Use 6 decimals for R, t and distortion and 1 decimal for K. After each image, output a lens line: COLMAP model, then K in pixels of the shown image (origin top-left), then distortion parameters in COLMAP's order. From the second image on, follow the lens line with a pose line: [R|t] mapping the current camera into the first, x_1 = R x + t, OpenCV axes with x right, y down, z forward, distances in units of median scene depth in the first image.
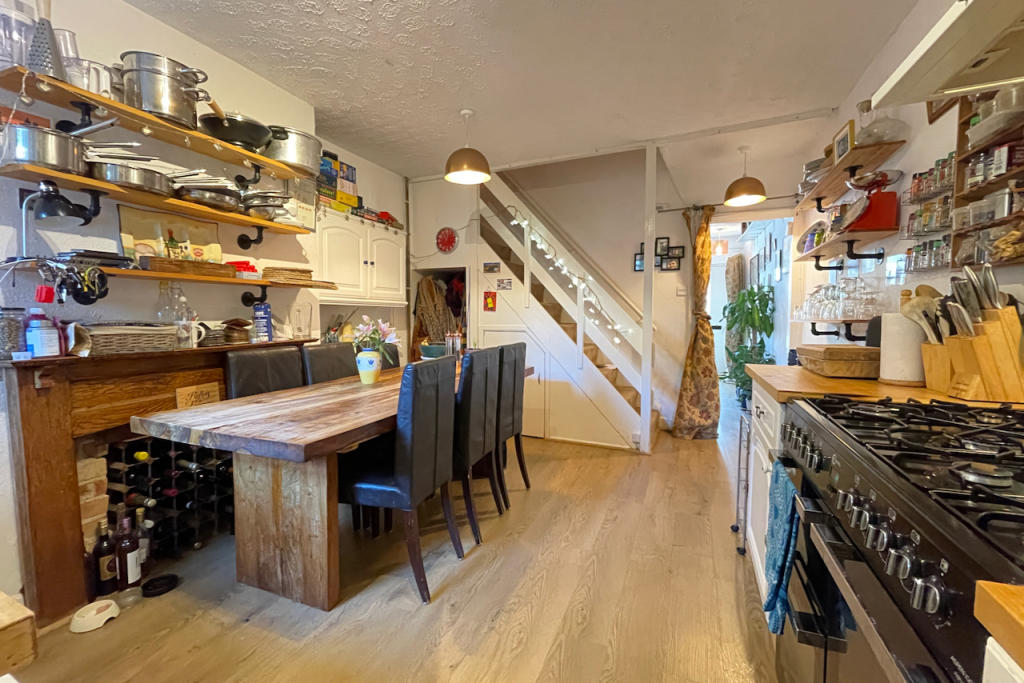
lens RADIAL K [[421.3, 0, 516.0], [0, 421.3, 339.4], [0, 0, 1]] dist [-0.001171, -0.000144]
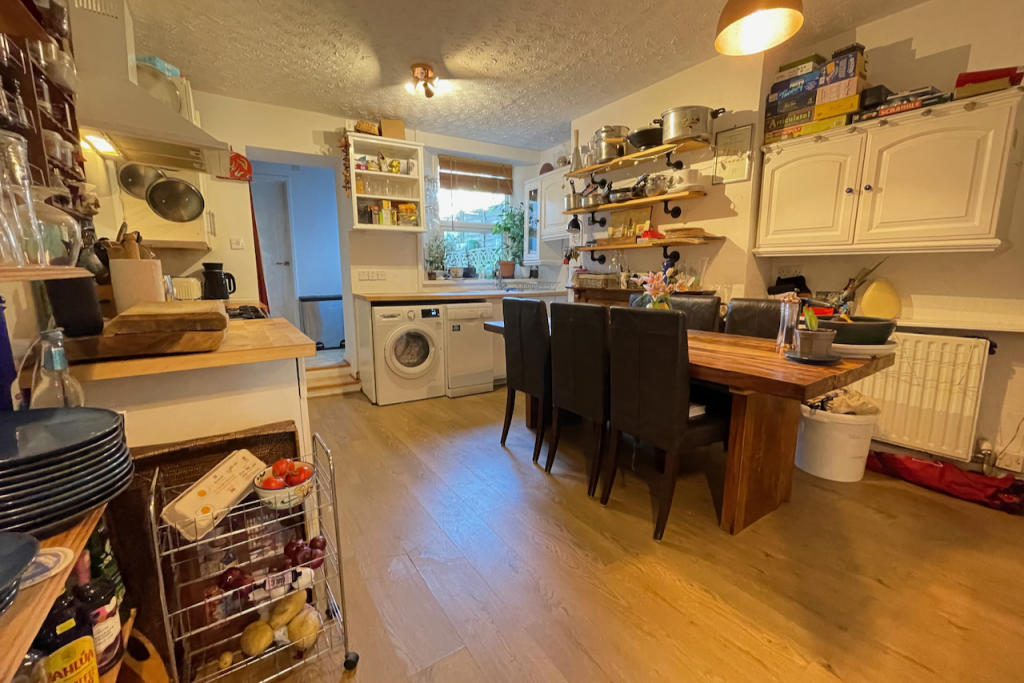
lens RADIAL K [[421.3, 0, 516.6], [0, 421.3, 340.5], [0, 0, 1]] dist [-0.001171, -0.000144]
pose [[-0.543341, 0.114844, -0.831620, 0.577061], [-0.061864, 0.982428, 0.176089, -0.032101], [0.837230, 0.147124, -0.526689, 1.017714]]
